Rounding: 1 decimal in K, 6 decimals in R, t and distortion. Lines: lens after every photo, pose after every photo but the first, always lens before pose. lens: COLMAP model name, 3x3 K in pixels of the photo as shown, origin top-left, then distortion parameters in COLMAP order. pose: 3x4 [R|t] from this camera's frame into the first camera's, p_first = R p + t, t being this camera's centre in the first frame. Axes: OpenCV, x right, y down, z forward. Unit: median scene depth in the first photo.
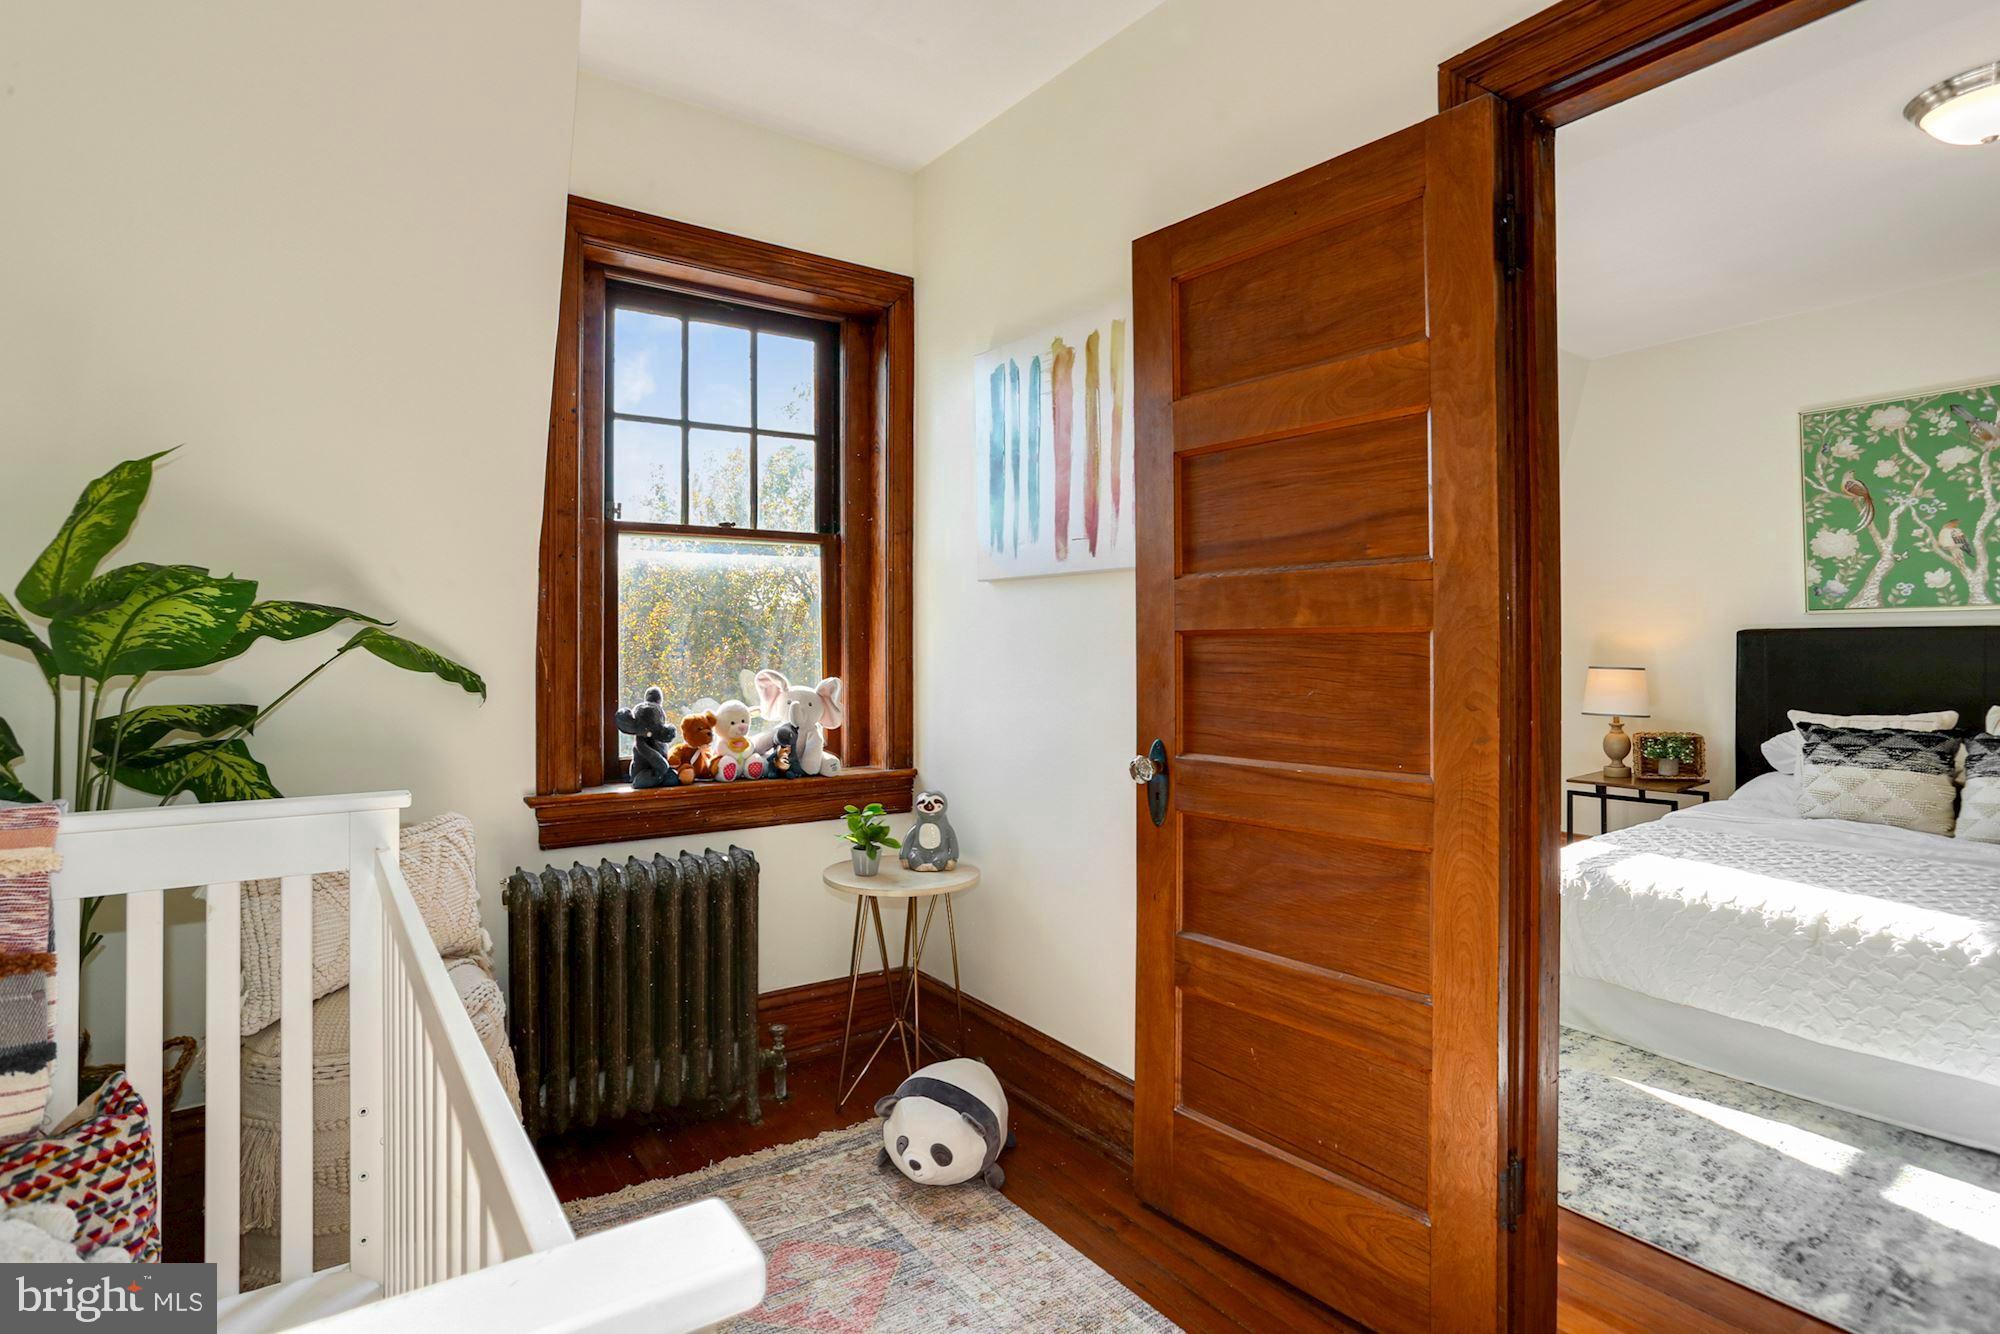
lens RADIAL K [[1020.6, 0, 1001.2], [0, 1020.6, 654.5], [0, 0, 1]] dist [-0.028789, 0.012621]
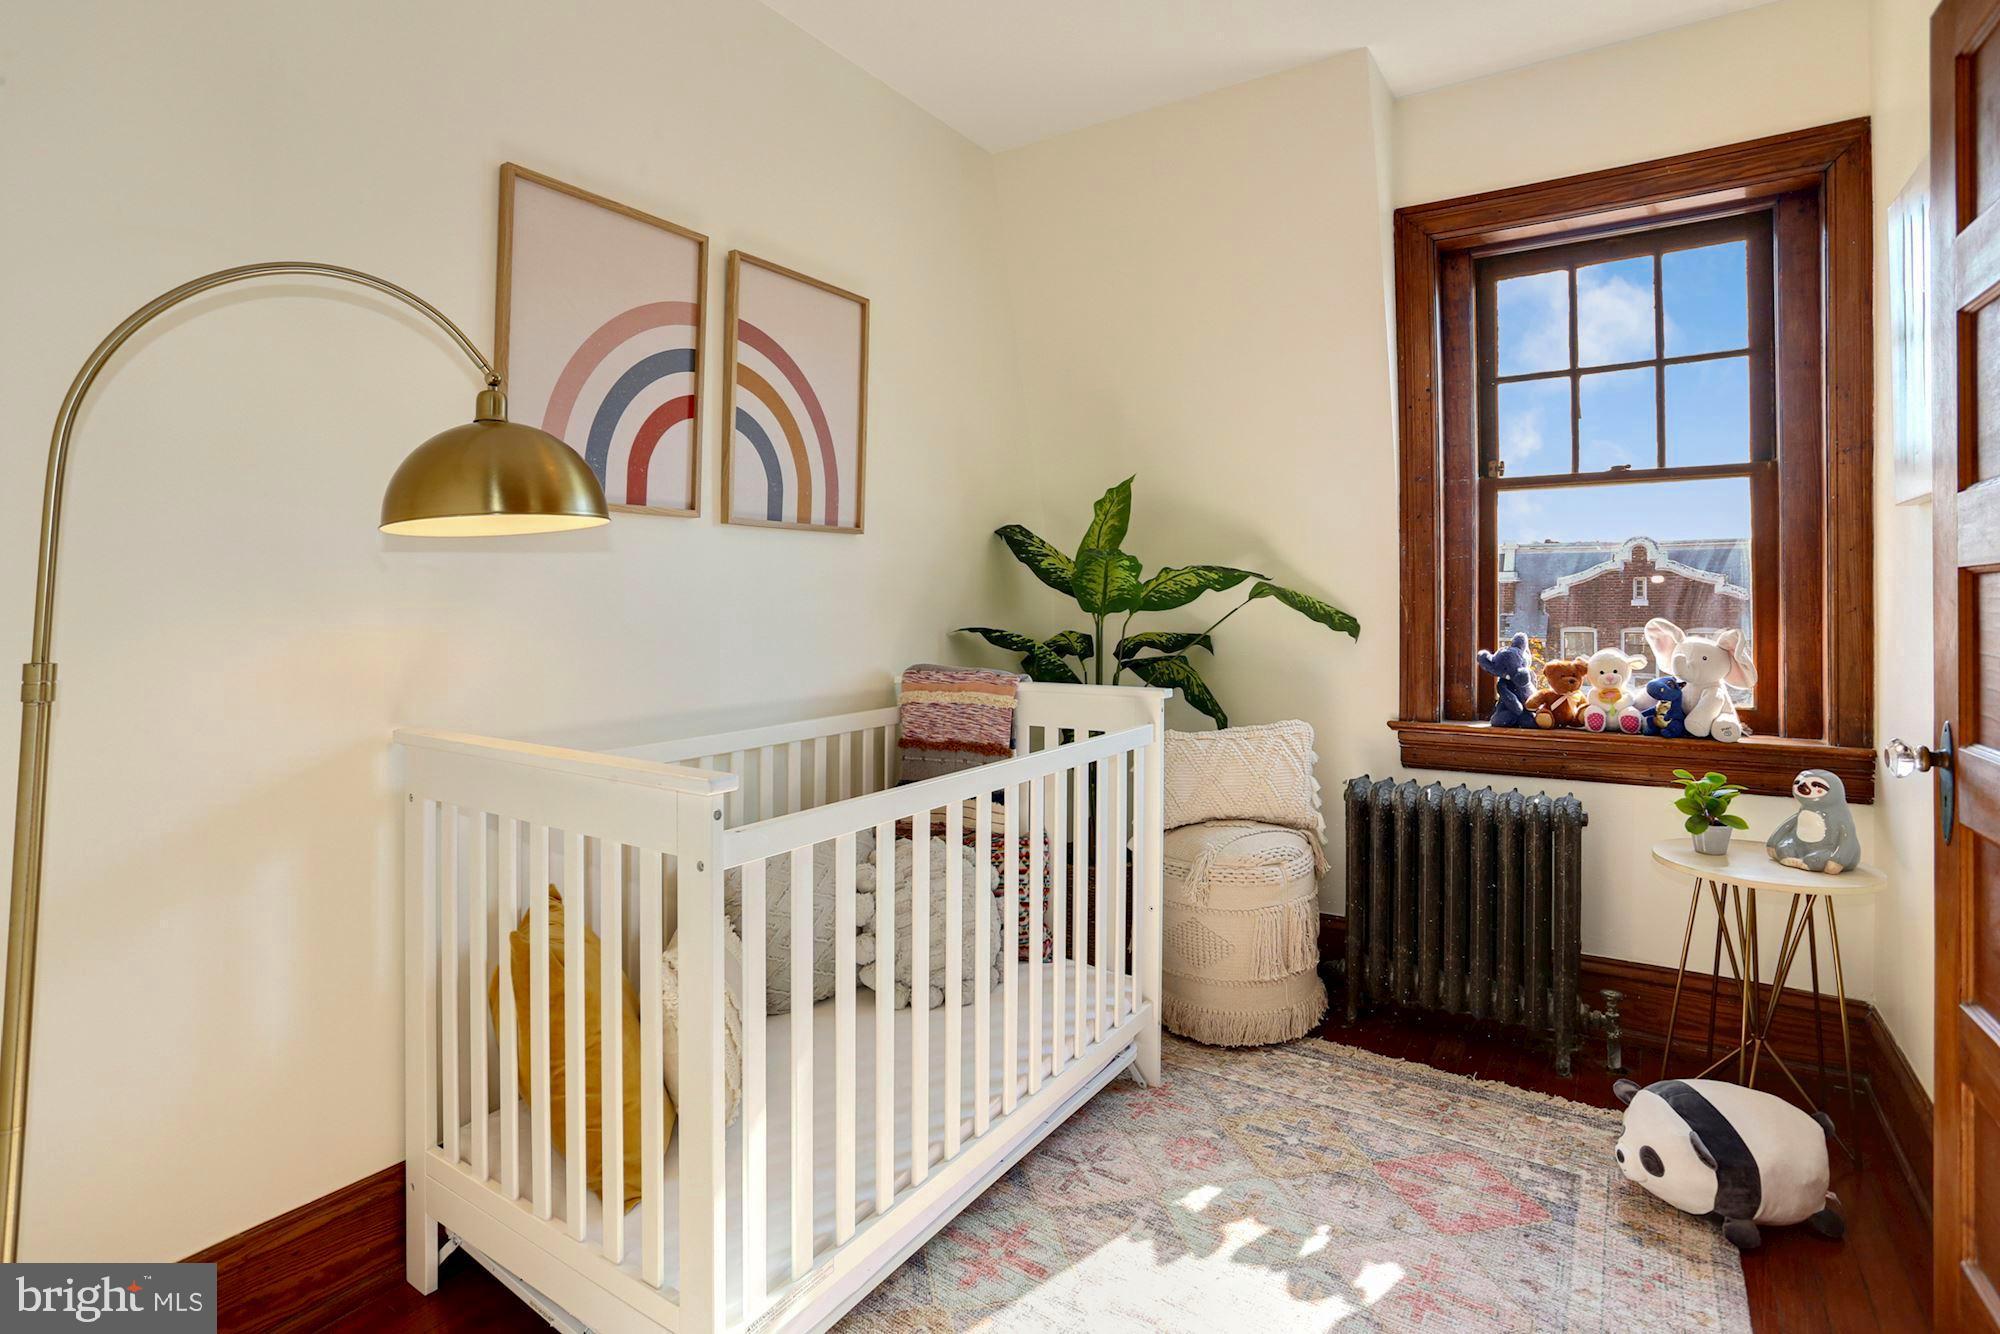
lens RADIAL K [[1020.6, 0, 979.5], [0, 1020.6, 609.2], [0, 0, 1]] dist [-0.028789, 0.012621]
pose [[0.351833, 0.002068, -0.936061, 0.457922], [-0.005990, 0.999982, -0.000043, 0.010917], [0.936044, 0.005622, 0.351839, 0.111333]]
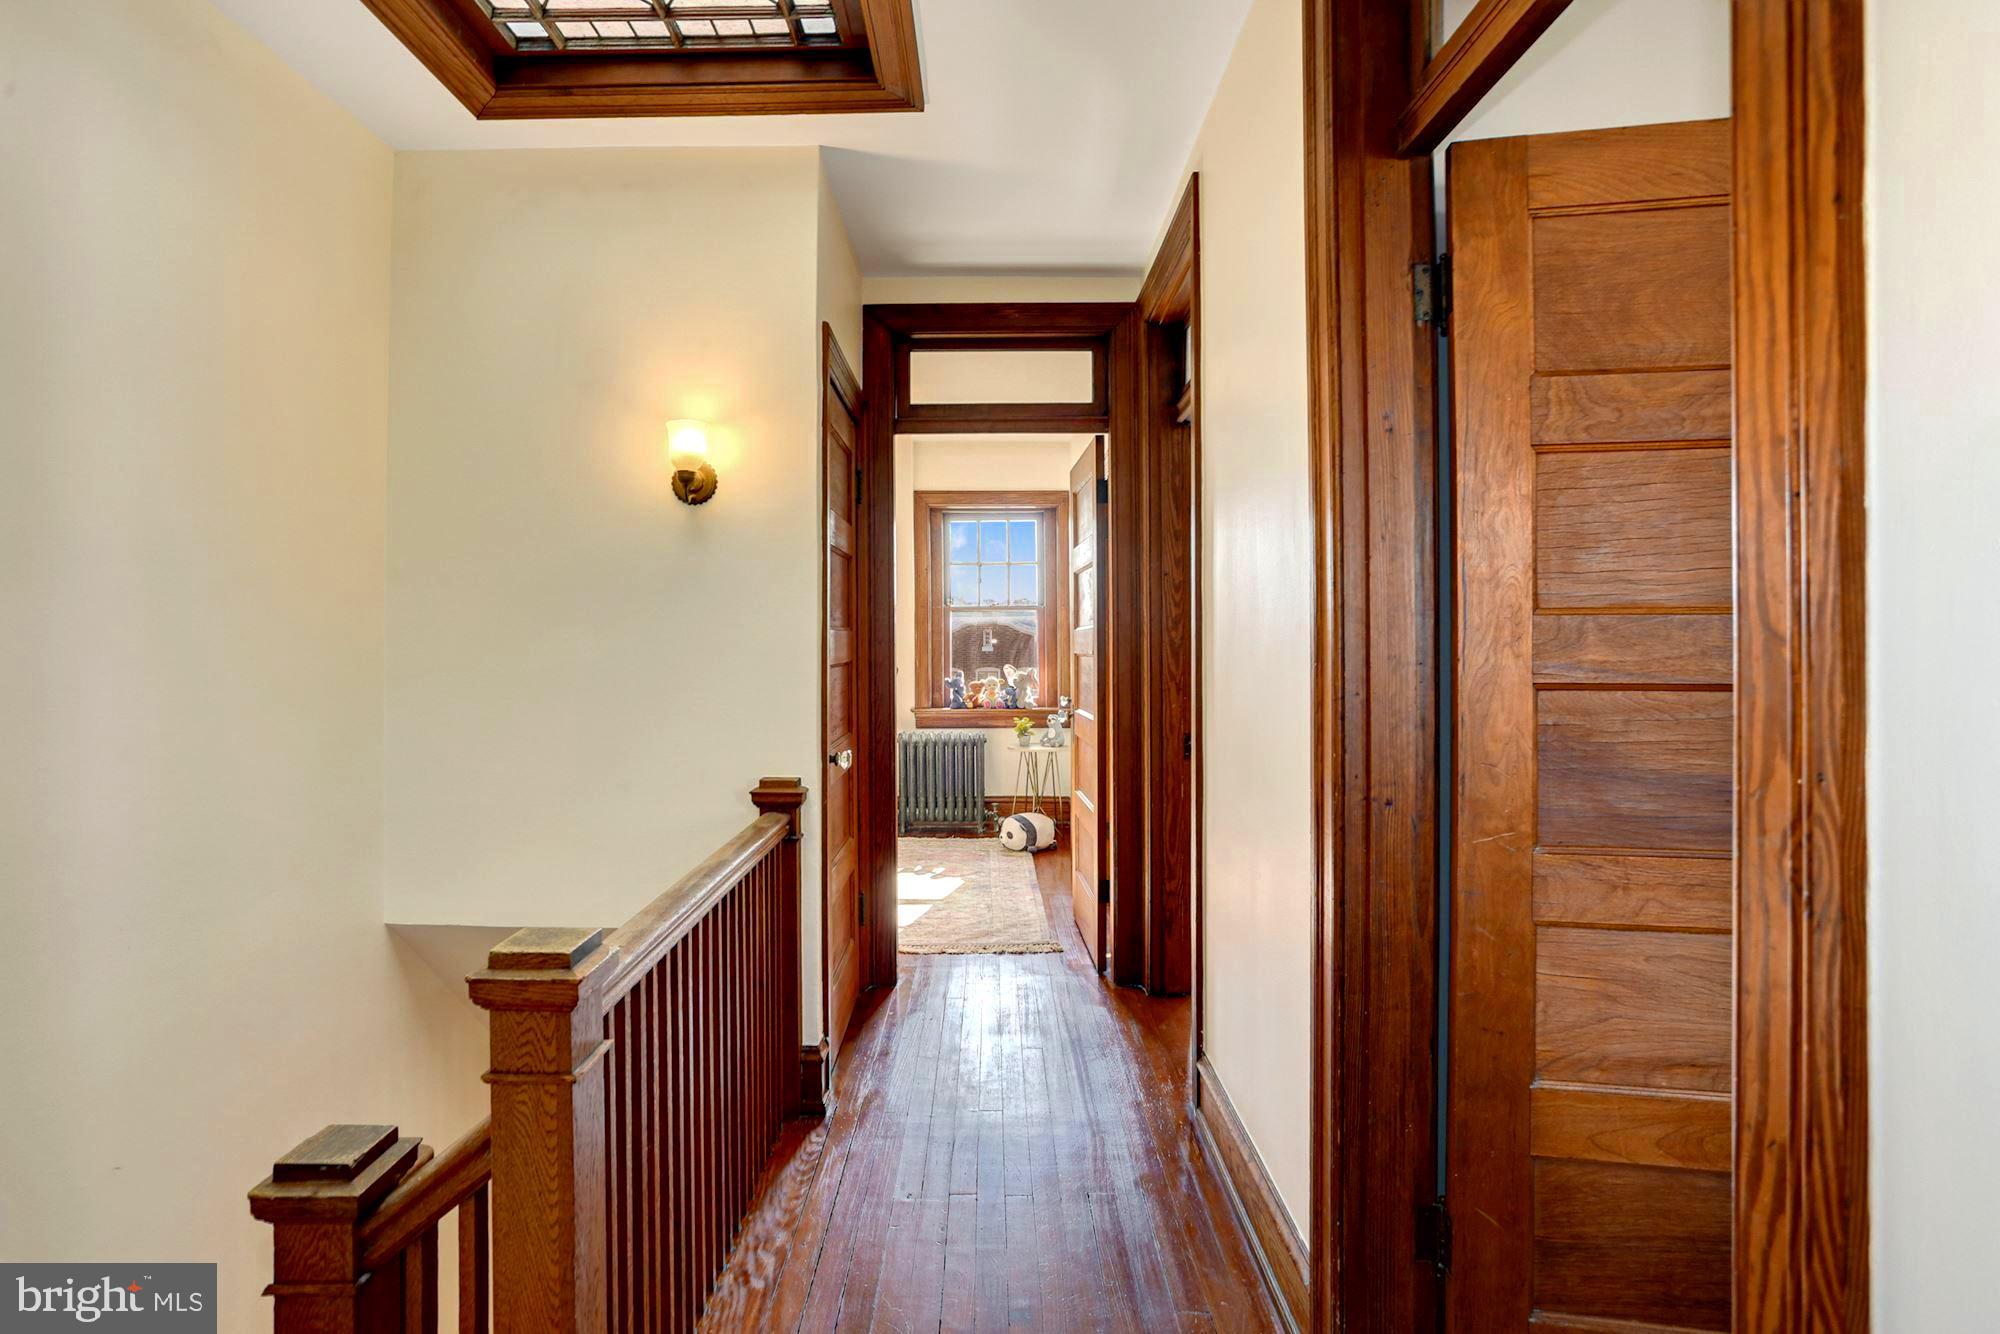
lens RADIAL K [[1020.6, 0, 995.3], [0, 1020.6, 663.2], [0, 0, 1]] dist [-0.028789, 0.012621]
pose [[0.812879, 0.003219, -0.582424, 1.271521], [-0.001163, 0.999992, 0.003904, 0.003181], [0.582432, -0.002496, 0.812876, -1.076538]]
